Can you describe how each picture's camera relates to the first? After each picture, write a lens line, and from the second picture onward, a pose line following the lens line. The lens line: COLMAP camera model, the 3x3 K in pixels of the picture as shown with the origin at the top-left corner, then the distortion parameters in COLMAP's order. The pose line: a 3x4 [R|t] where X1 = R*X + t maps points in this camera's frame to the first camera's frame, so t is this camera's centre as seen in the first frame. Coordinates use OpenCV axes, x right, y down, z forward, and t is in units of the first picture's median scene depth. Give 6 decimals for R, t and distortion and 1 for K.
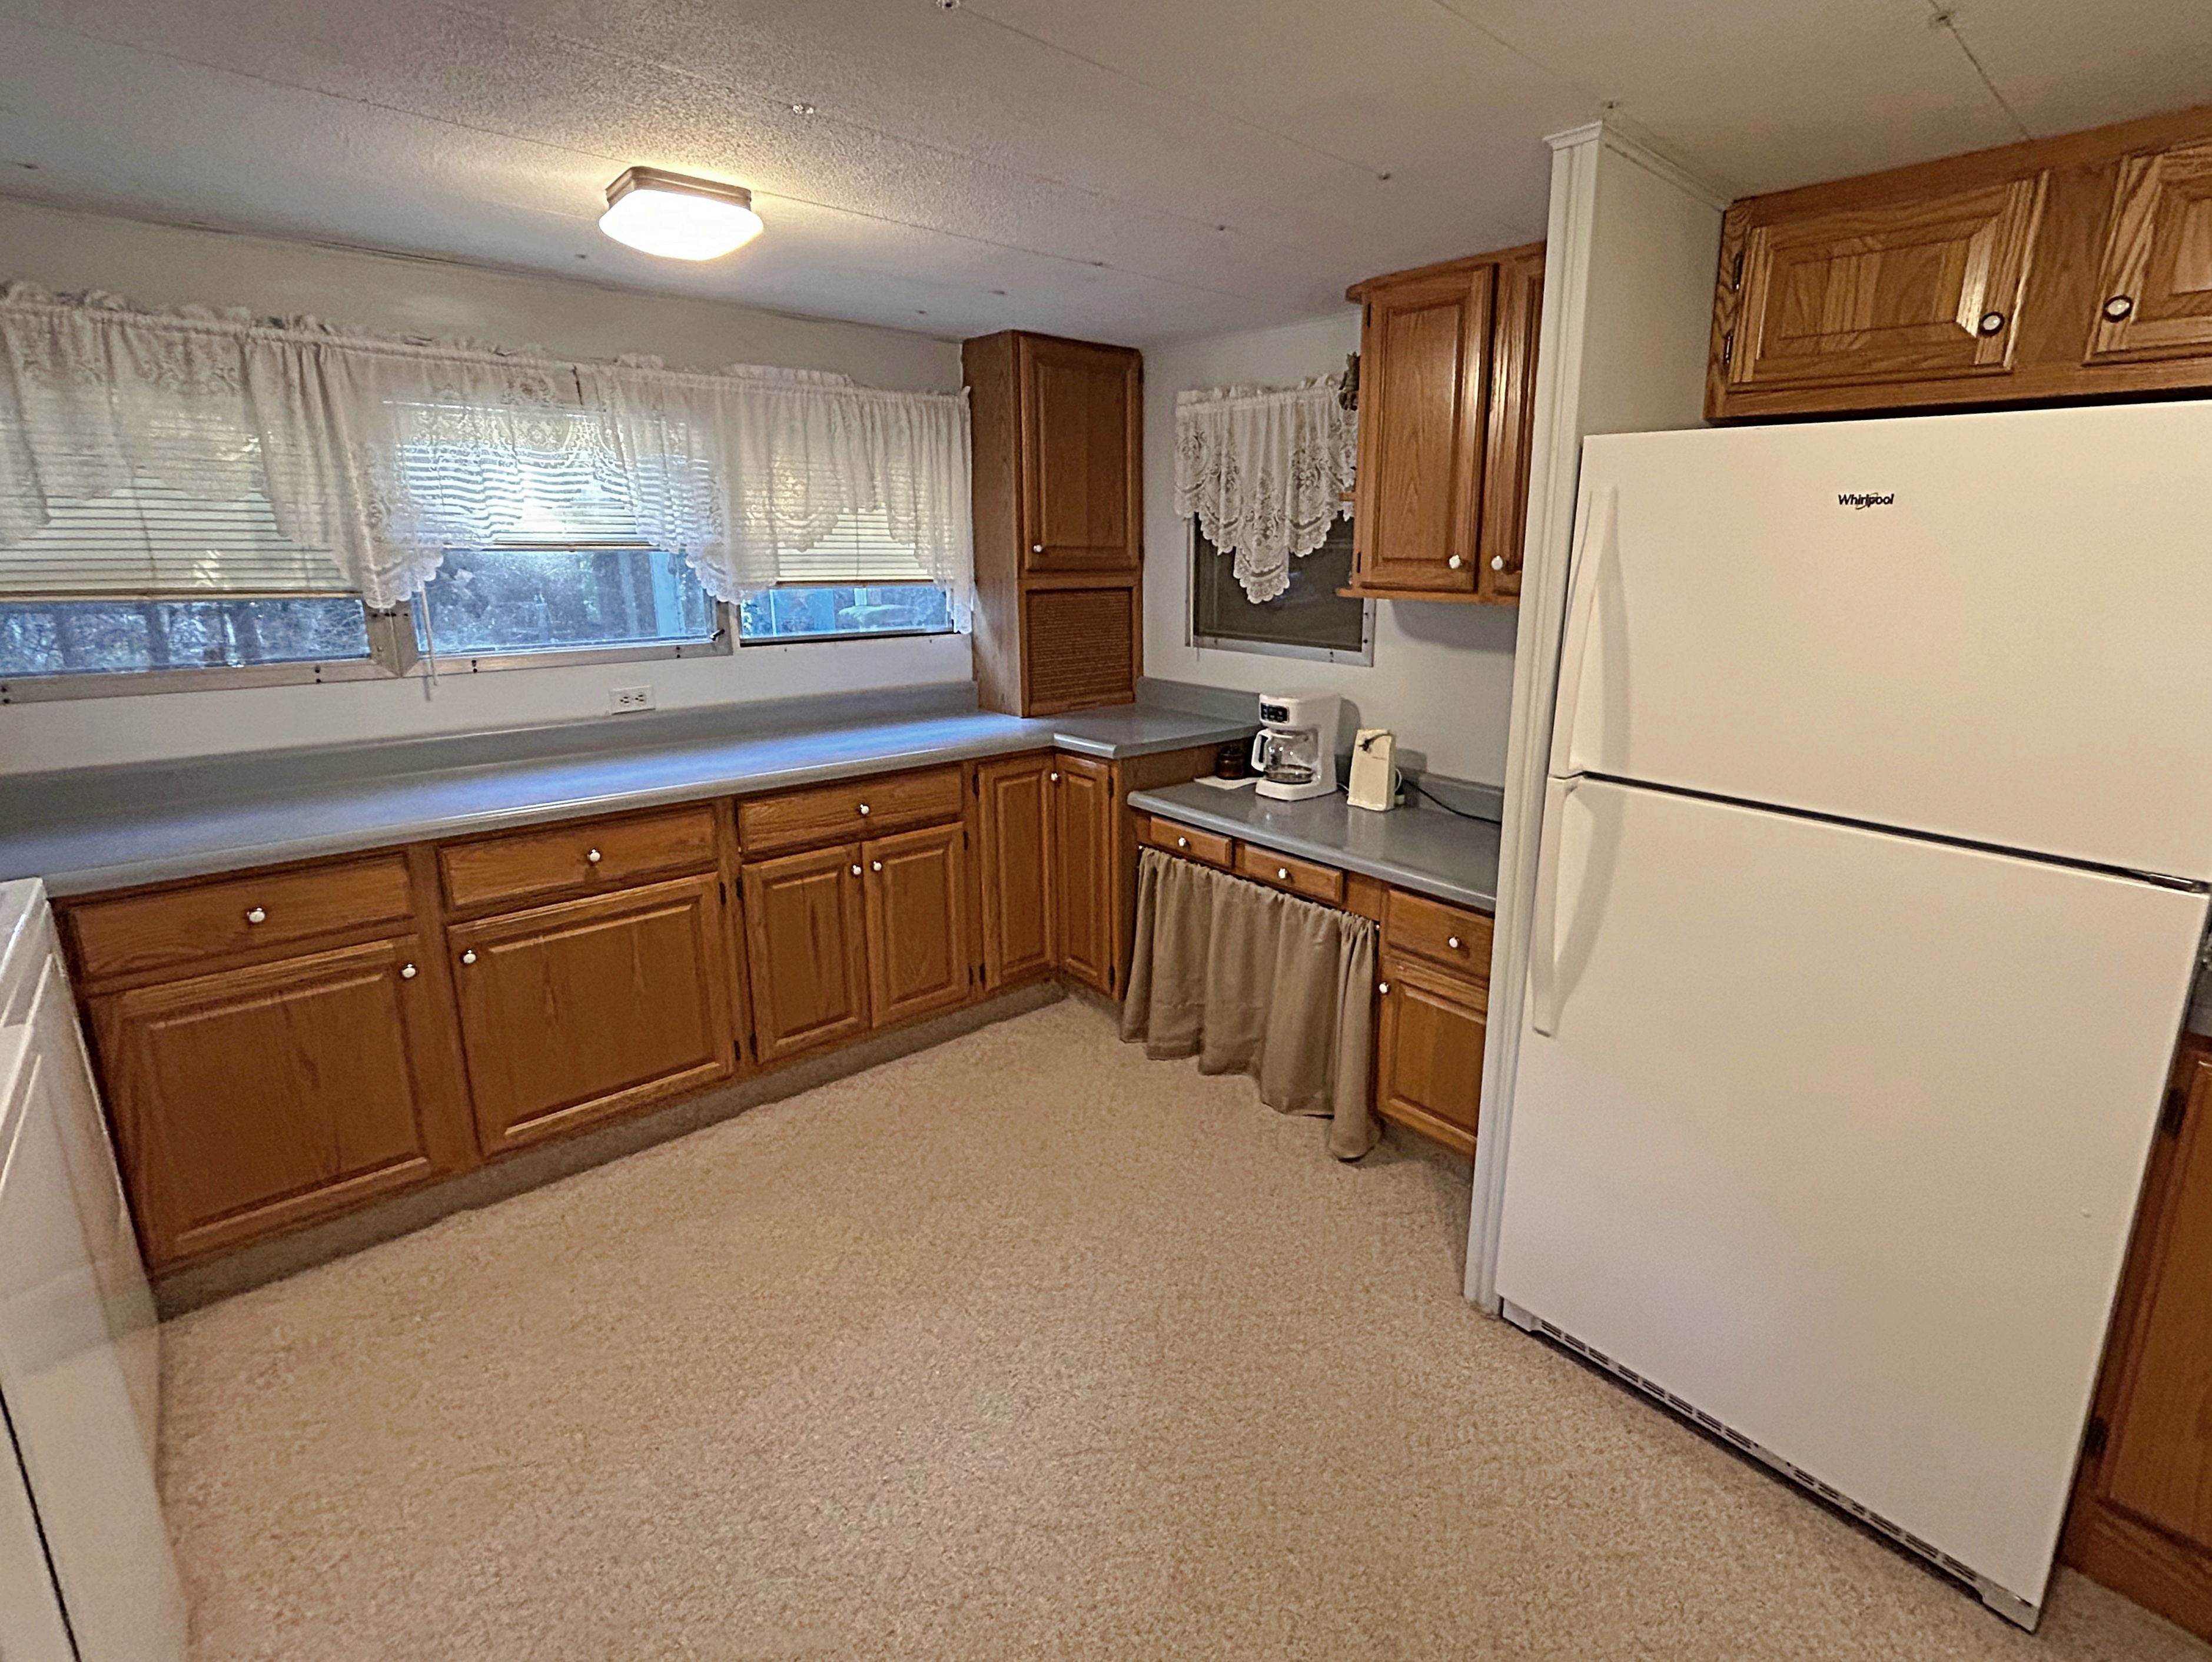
lens RADIAL K [[1072.4, 0, 1206.1], [0, 1072.4, 782.1], [0, 0, 1]] dist [-0.002061, -0.000412]
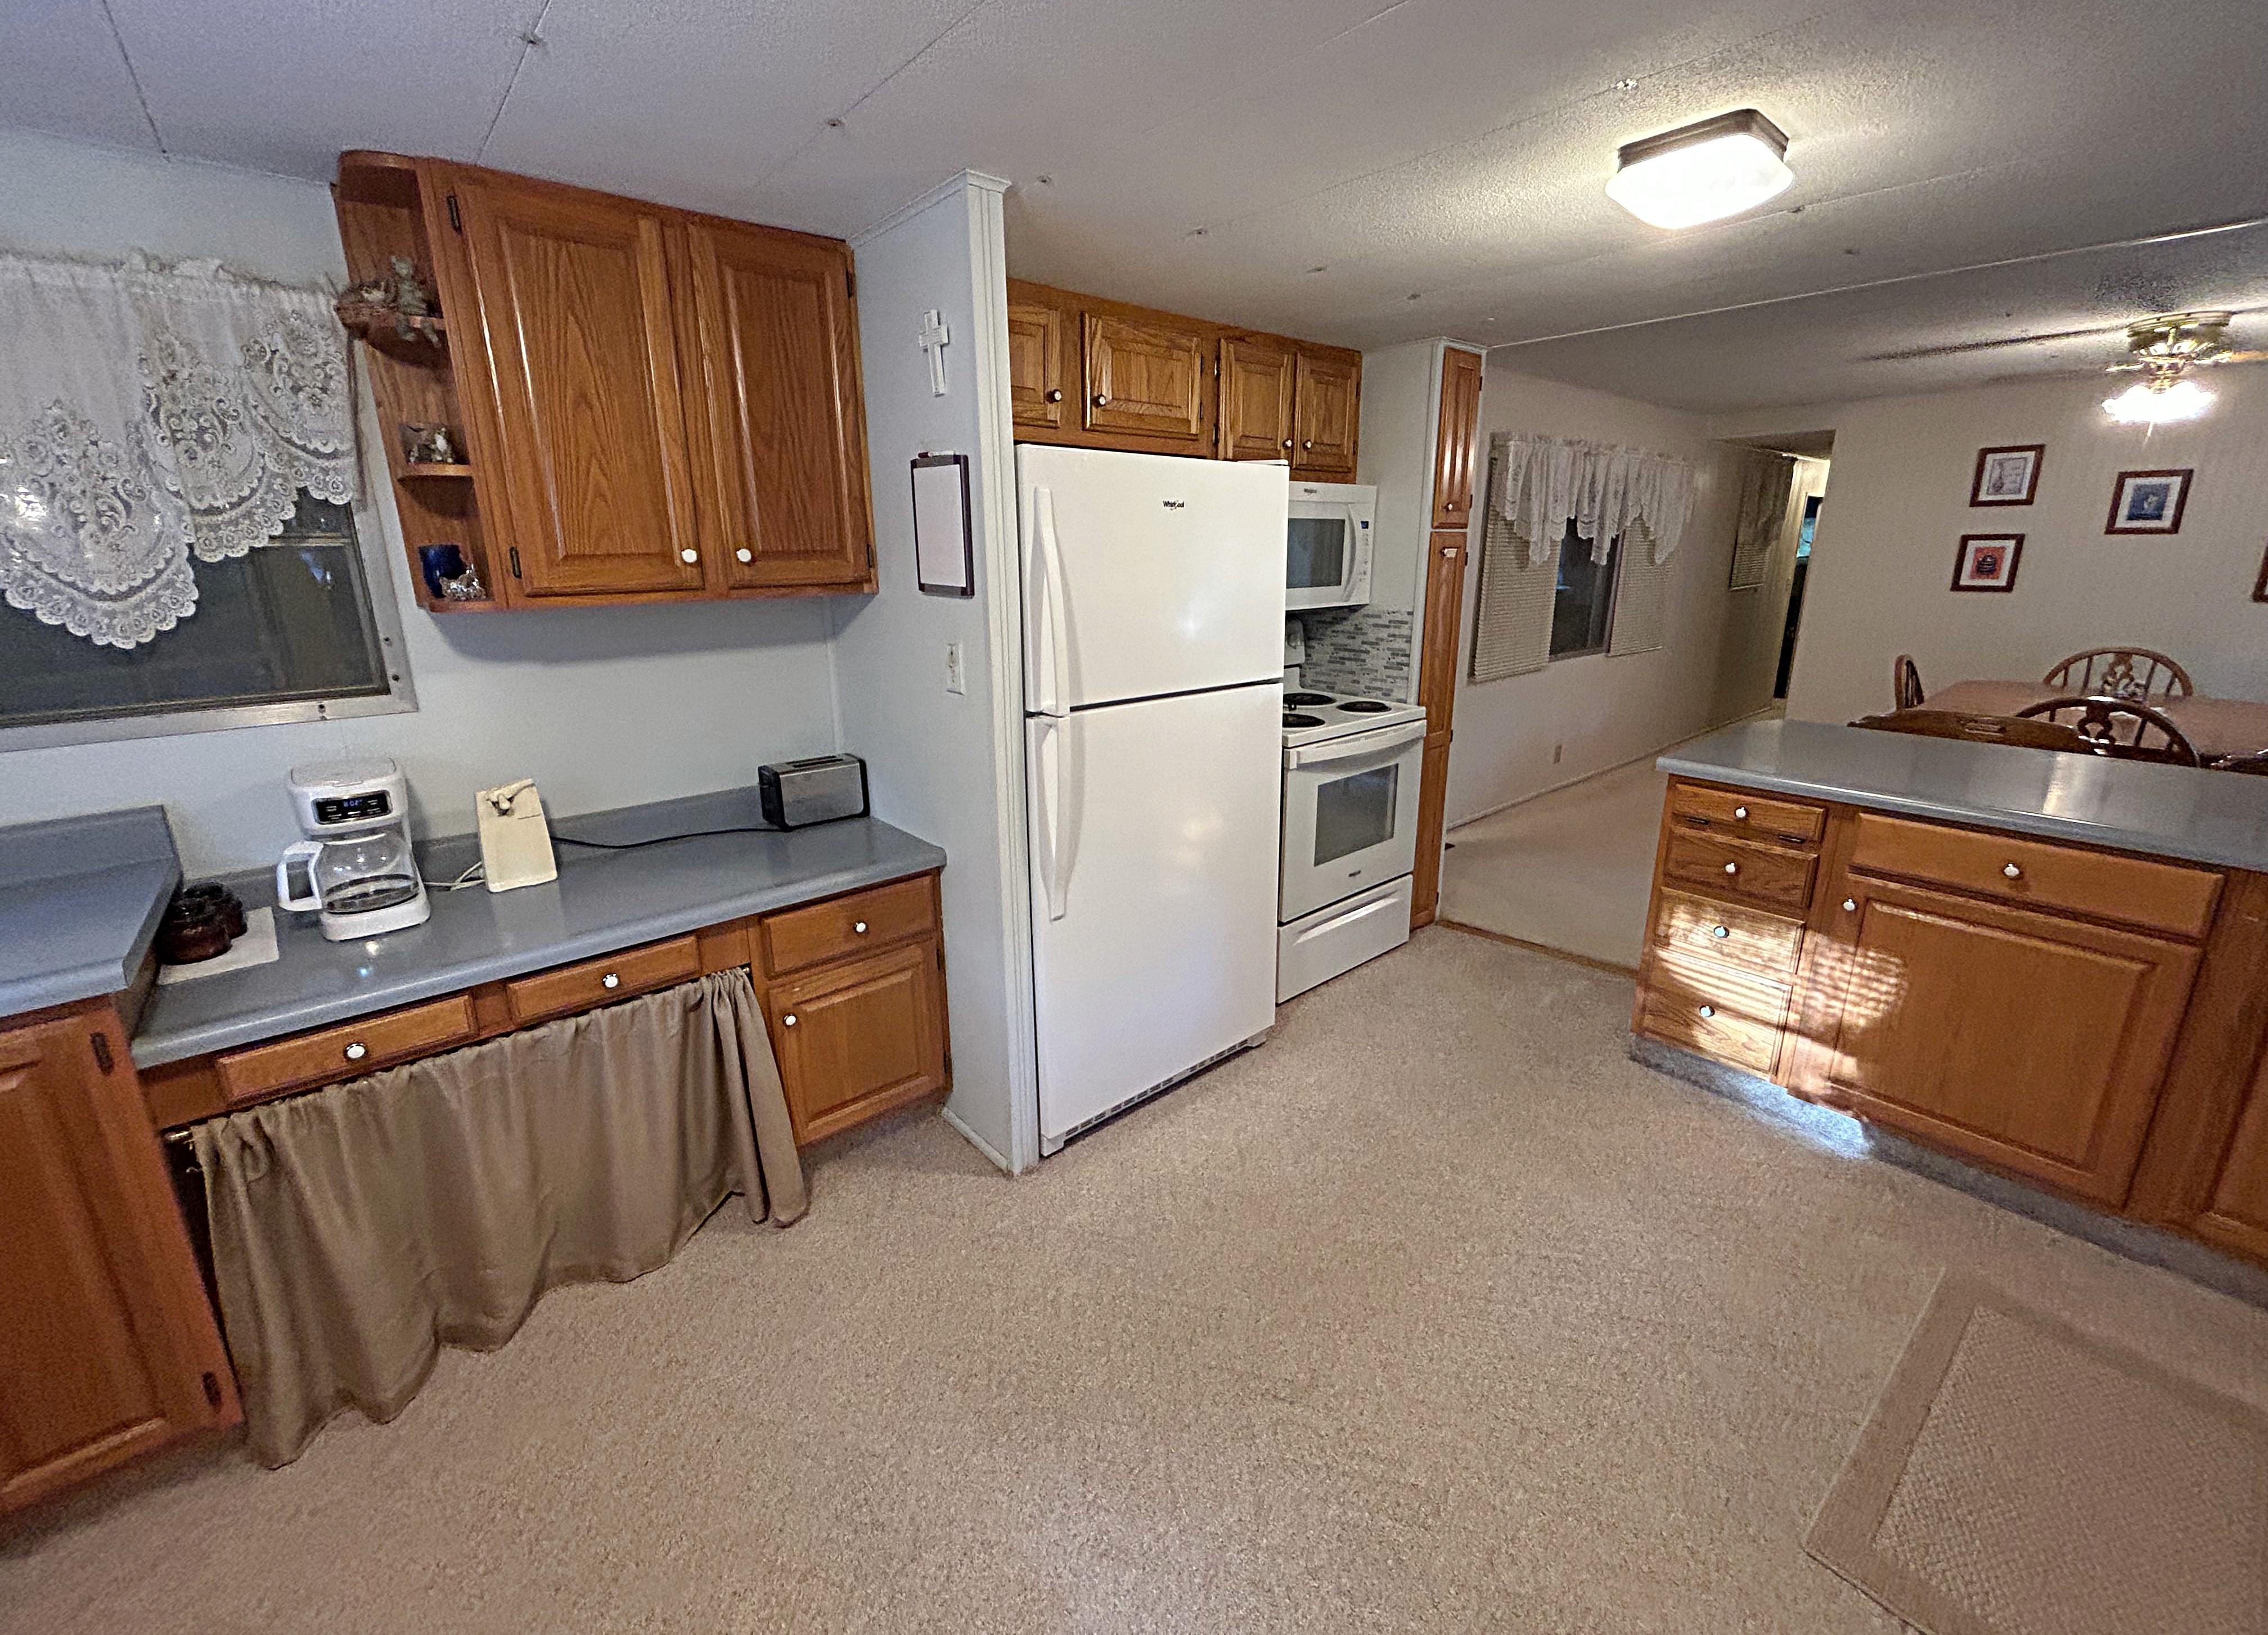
lens RADIAL K [[925.0, 0, 1129.1], [0, 925.0, 780.5], [0, 0, 1]] dist [0.004258, 0.000357]
pose [[0.035098, -0.261698, 0.964511, -0.494617], [0.227914, 0.941770, 0.247234, -0.122133], [-0.973049, 0.211148, 0.092699, 0.545318]]
